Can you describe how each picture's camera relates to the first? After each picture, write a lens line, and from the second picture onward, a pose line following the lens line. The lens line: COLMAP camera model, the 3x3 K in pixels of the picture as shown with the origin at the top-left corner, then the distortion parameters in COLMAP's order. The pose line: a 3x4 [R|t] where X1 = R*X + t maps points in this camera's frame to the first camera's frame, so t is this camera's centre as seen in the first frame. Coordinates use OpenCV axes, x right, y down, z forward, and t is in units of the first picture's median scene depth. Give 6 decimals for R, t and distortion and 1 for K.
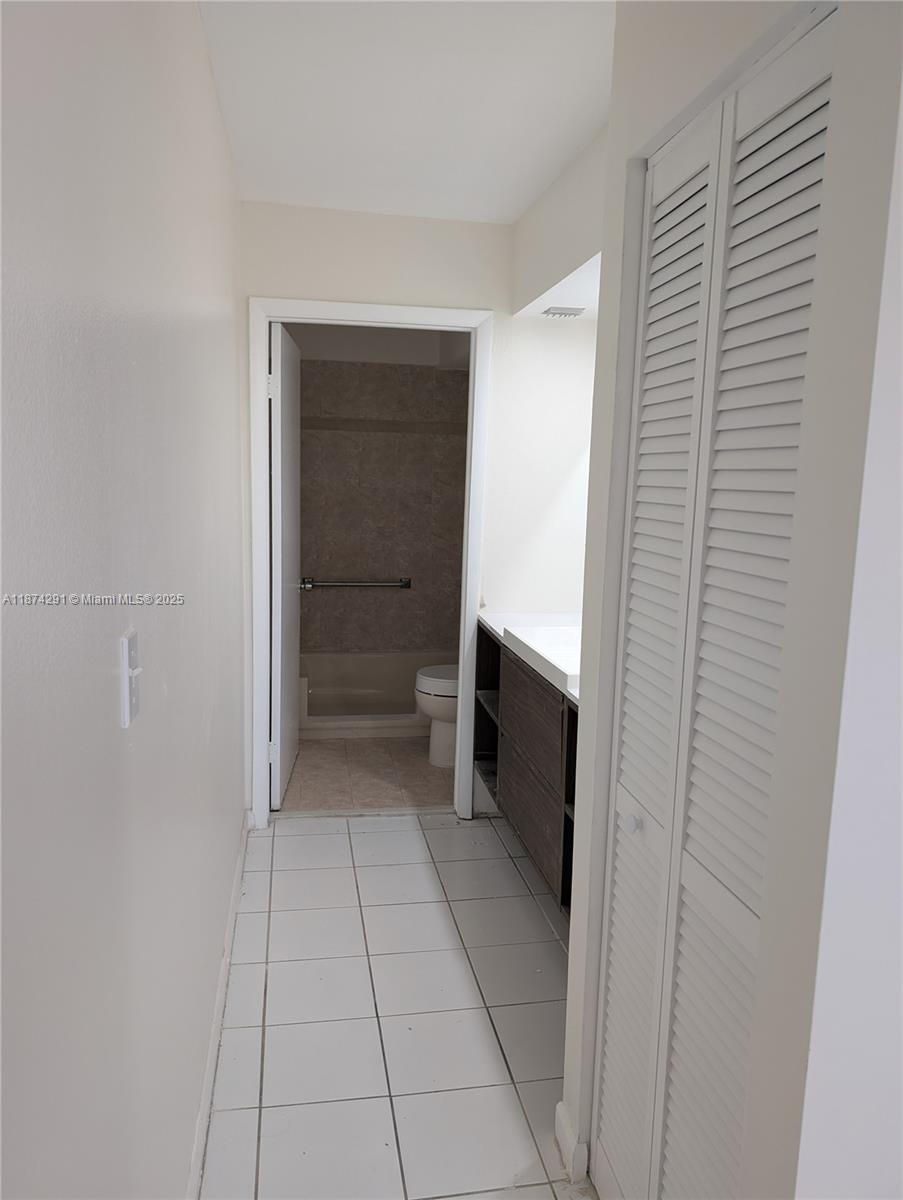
lens RADIAL K [[836.6, 0, 453.2], [0, 836.6, 591.1], [0, 0, 1]] dist [0.002046, -0.000656]
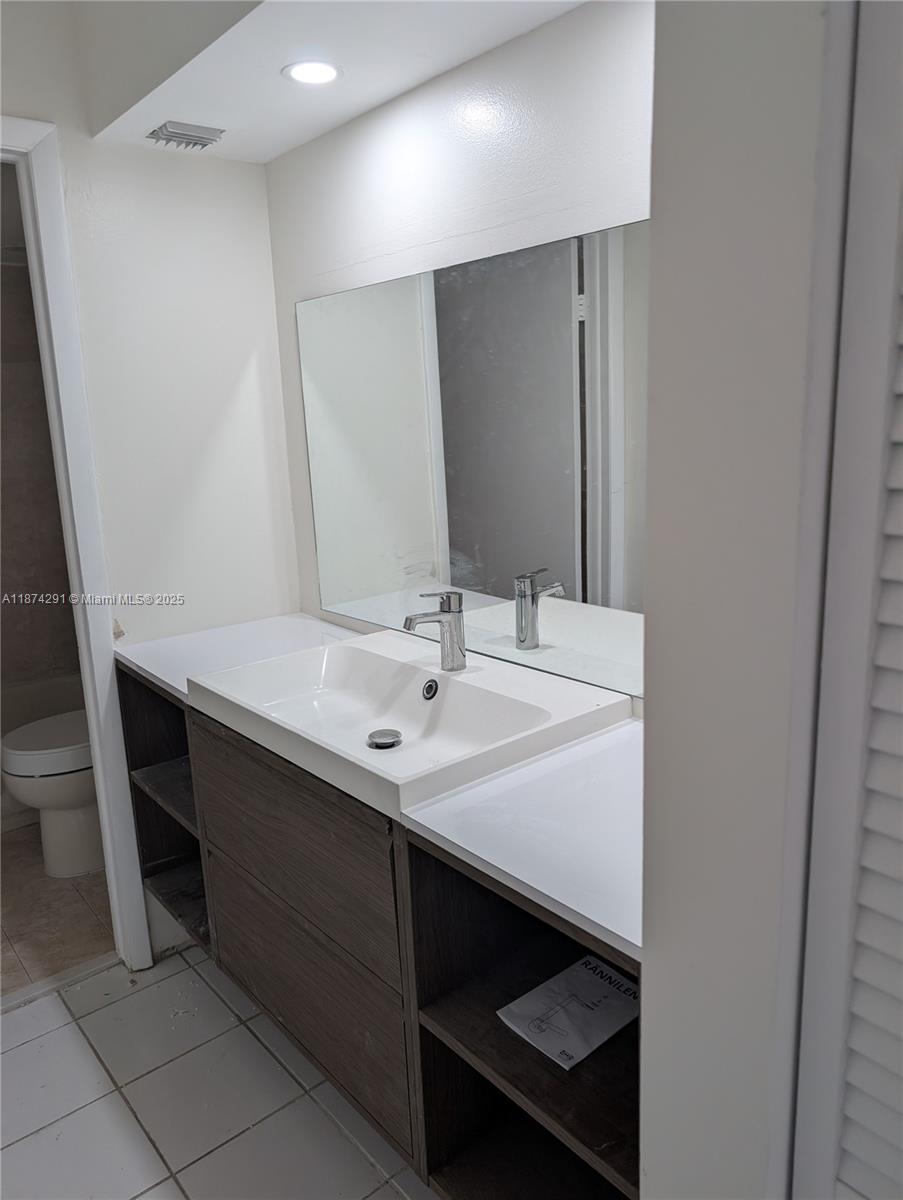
lens RADIAL K [[836.6, 0, 453.2], [0, 836.6, 591.1], [0, 0, 1]] dist [0.002046, -0.000656]
pose [[0.861028, -0.160102, 0.482699, -0.042826], [0.126169, 0.986728, 0.102221, -0.043901], [-0.492658, -0.027113, 0.869800, 0.346131]]
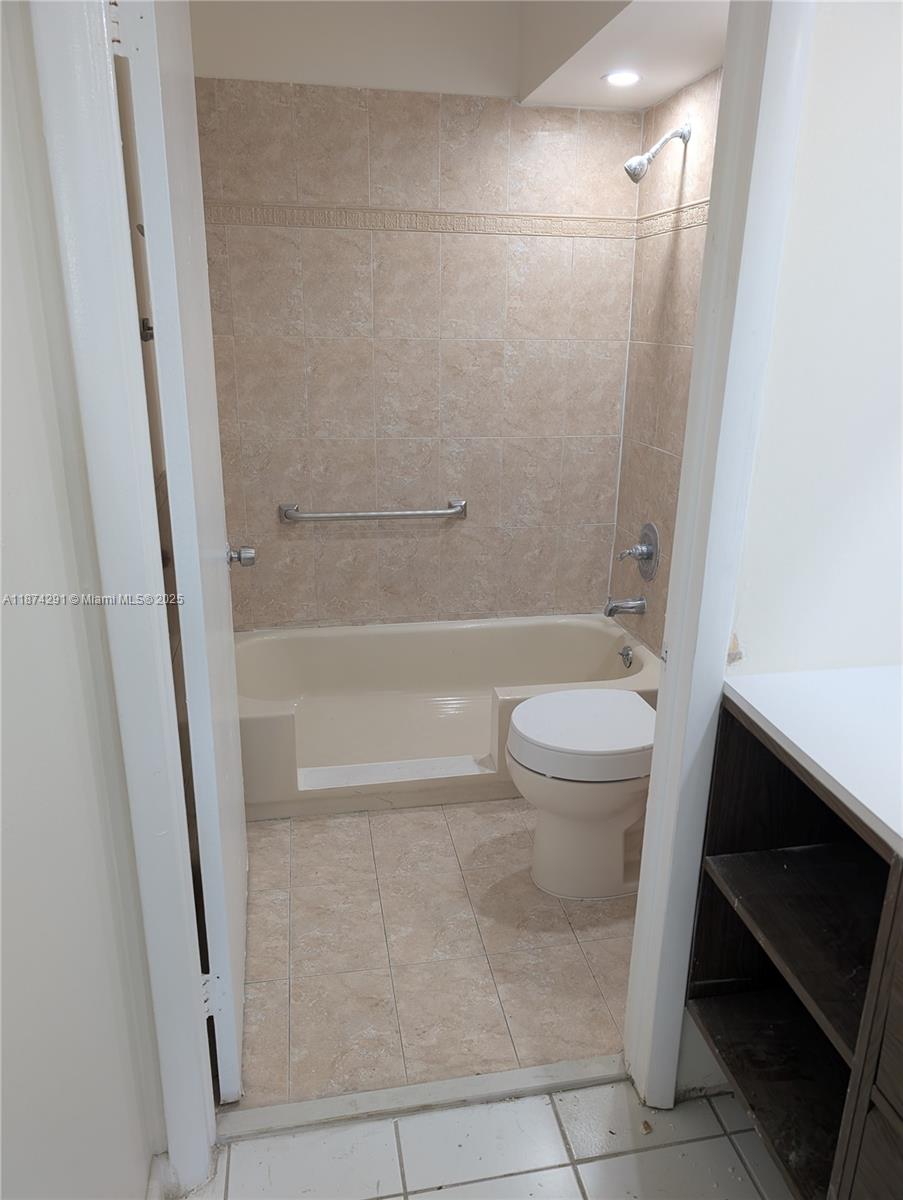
lens RADIAL K [[836.6, 0, 453.2], [0, 836.6, 591.1], [0, 0, 1]] dist [0.002046, -0.000656]
pose [[0.999871, -0.014940, 0.005871, -0.094276], [0.013674, 0.984286, 0.176049, -0.080648], [-0.008408, -0.175946, 0.984364, 0.611177]]
